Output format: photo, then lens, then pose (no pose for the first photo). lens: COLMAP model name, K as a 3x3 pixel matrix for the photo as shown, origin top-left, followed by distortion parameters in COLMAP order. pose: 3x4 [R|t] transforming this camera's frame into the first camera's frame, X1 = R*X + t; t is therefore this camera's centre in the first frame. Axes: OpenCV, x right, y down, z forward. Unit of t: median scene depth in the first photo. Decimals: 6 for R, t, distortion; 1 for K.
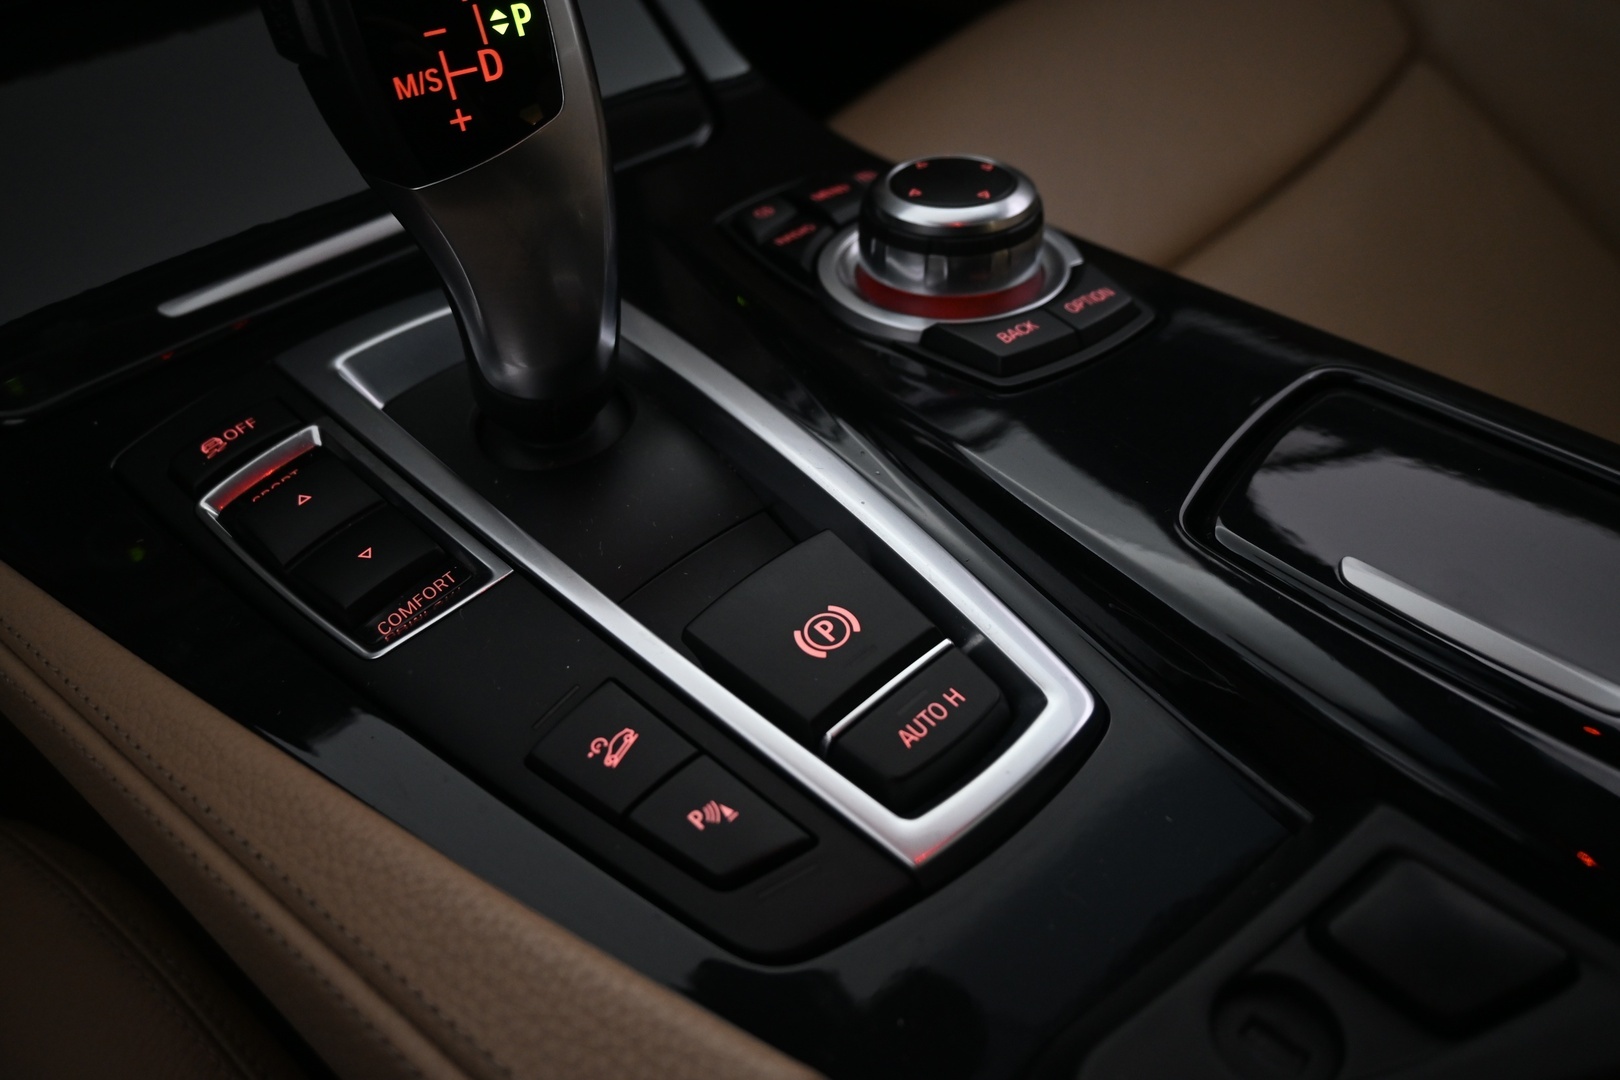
lens RADIAL K [[1285.8, 0, 812.9], [0, 1285.8, 539.6], [0, 0, 1]] dist [-0.005751, -0.004586]
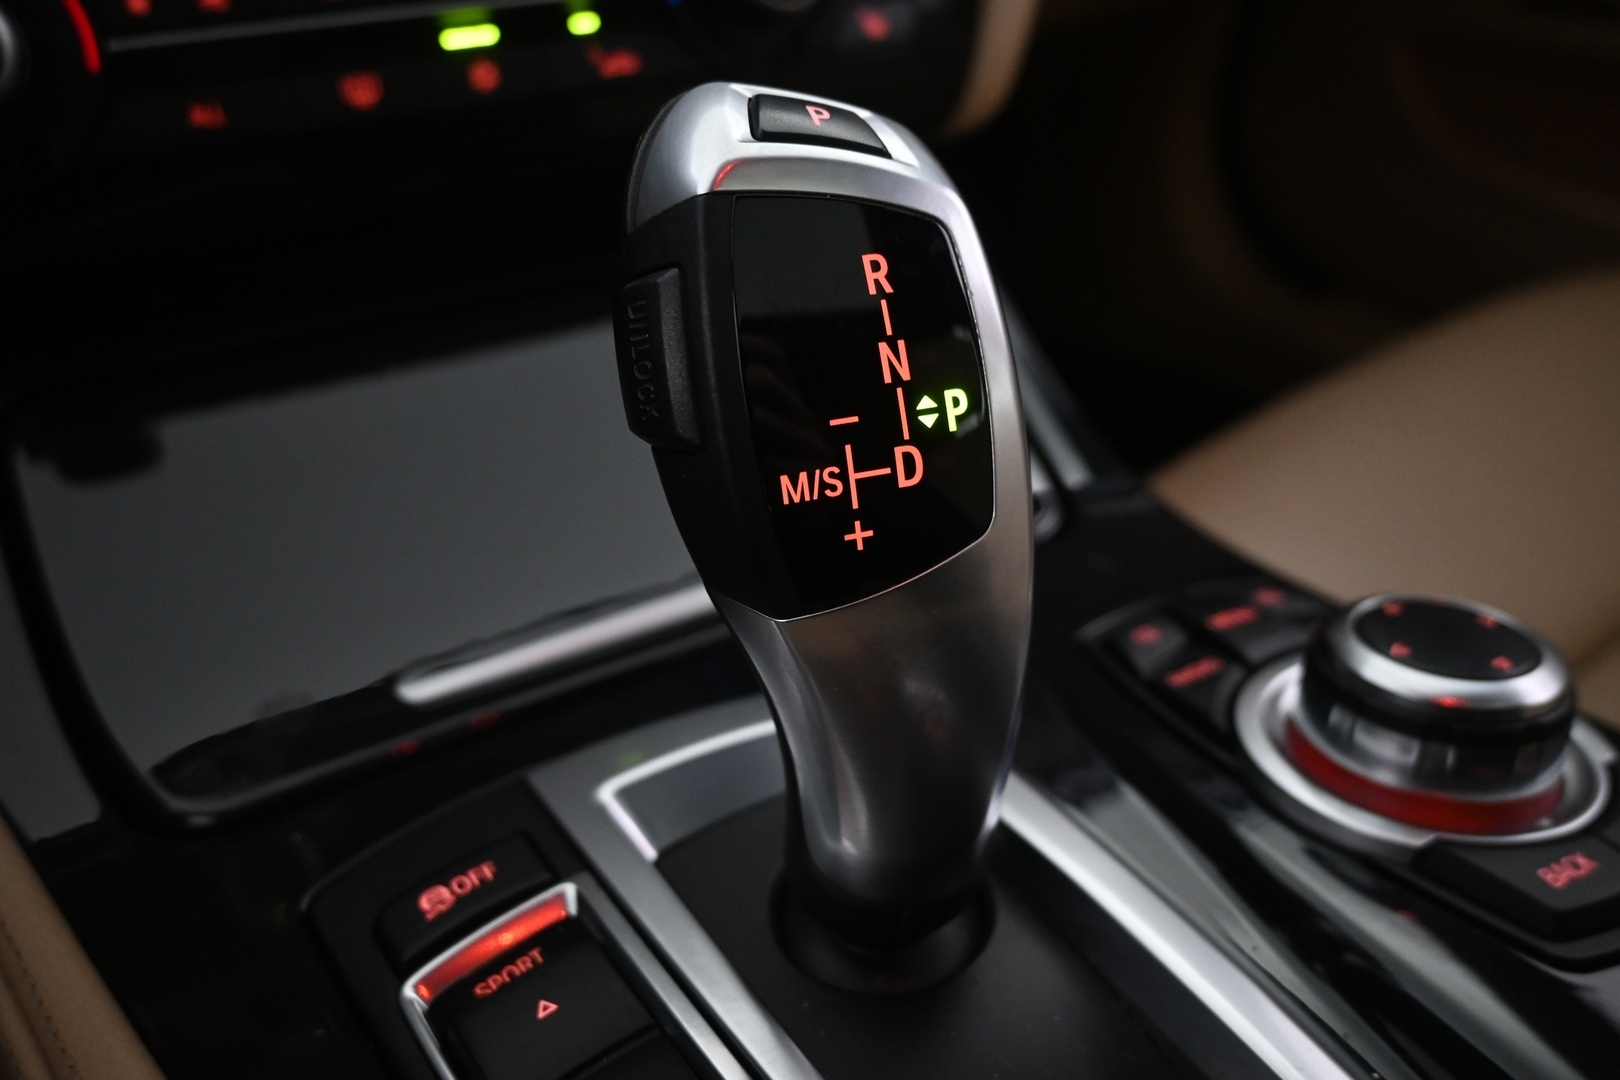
lens RADIAL K [[1285.8, 0, 812.7], [0, 1285.8, 535.7], [0, 0, 1]] dist [-0.005751, -0.004586]
pose [[0.986457, 0.087083, -0.138991, -0.168855], [-0.118410, 0.964487, -0.236103, -0.129811], [0.113495, 0.249363, 0.961736, 0.257094]]
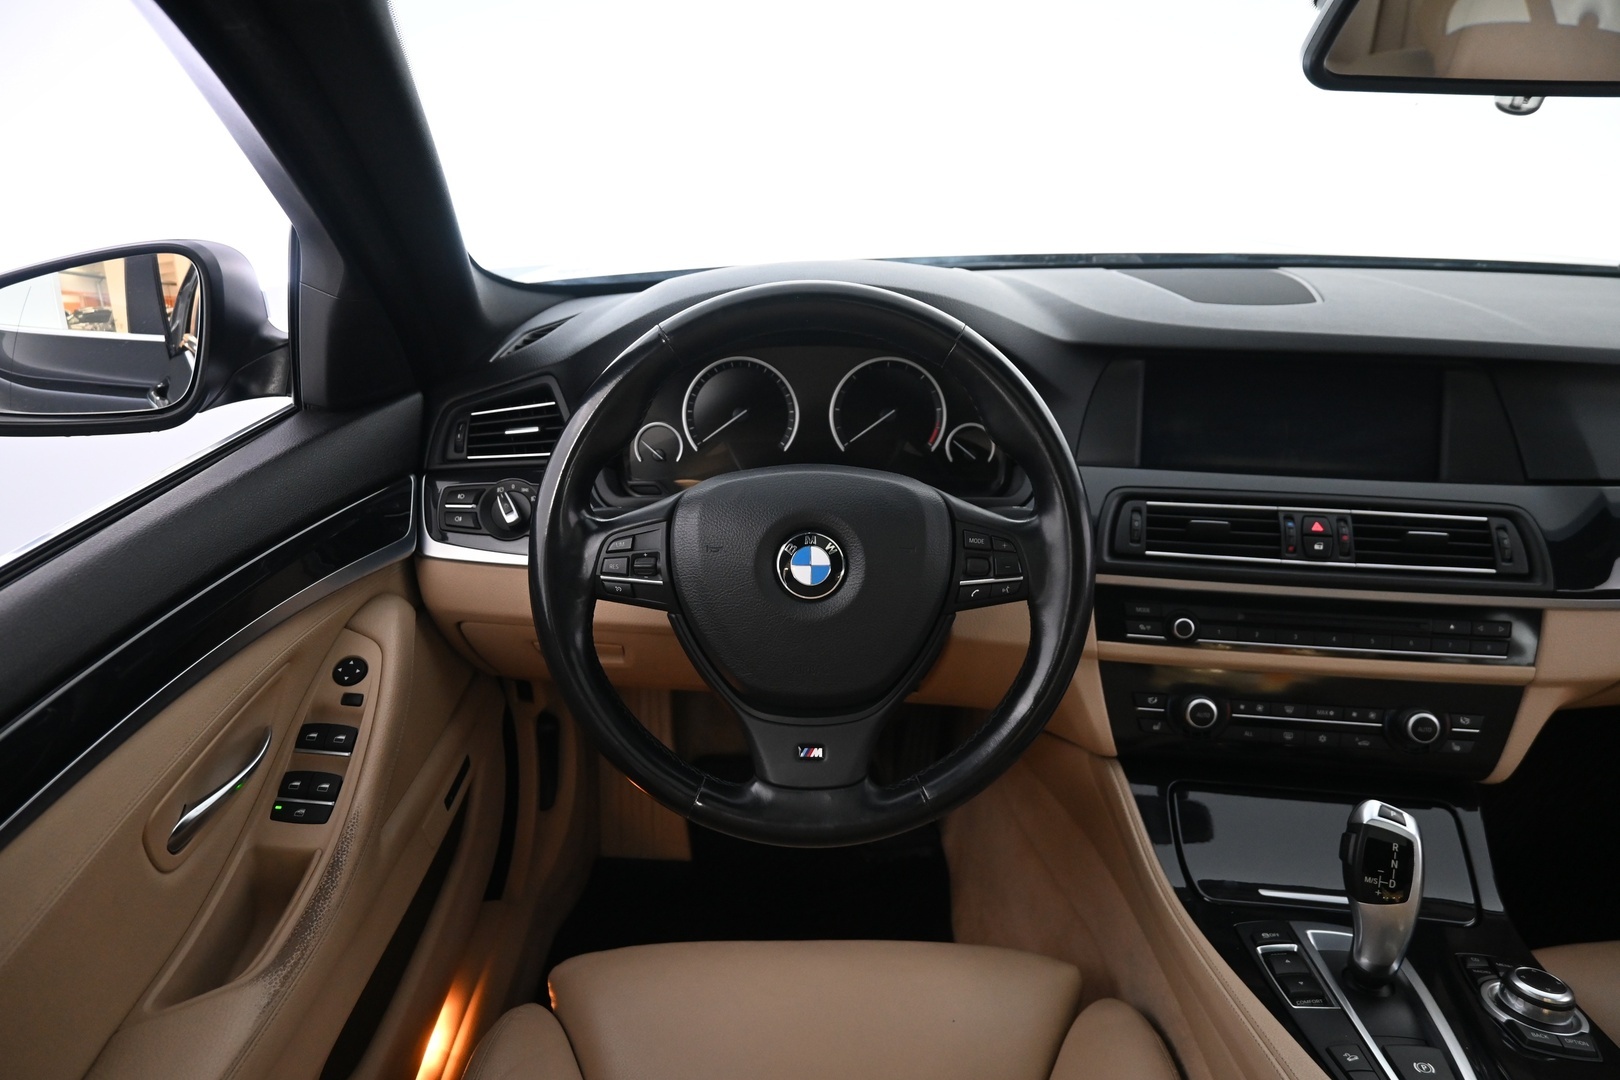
lens RADIAL K [[1124.6, 0, 818.2], [0, 1124.6, 532.7], [0, 0, 1]] dist [0.008420, -0.001082]
pose [[0.688886, 0.253834, -0.678972, 0.512689], [-0.545640, 0.798219, -0.255193, 0.514028], [0.477192, 0.546274, 0.688384, -2.356319]]
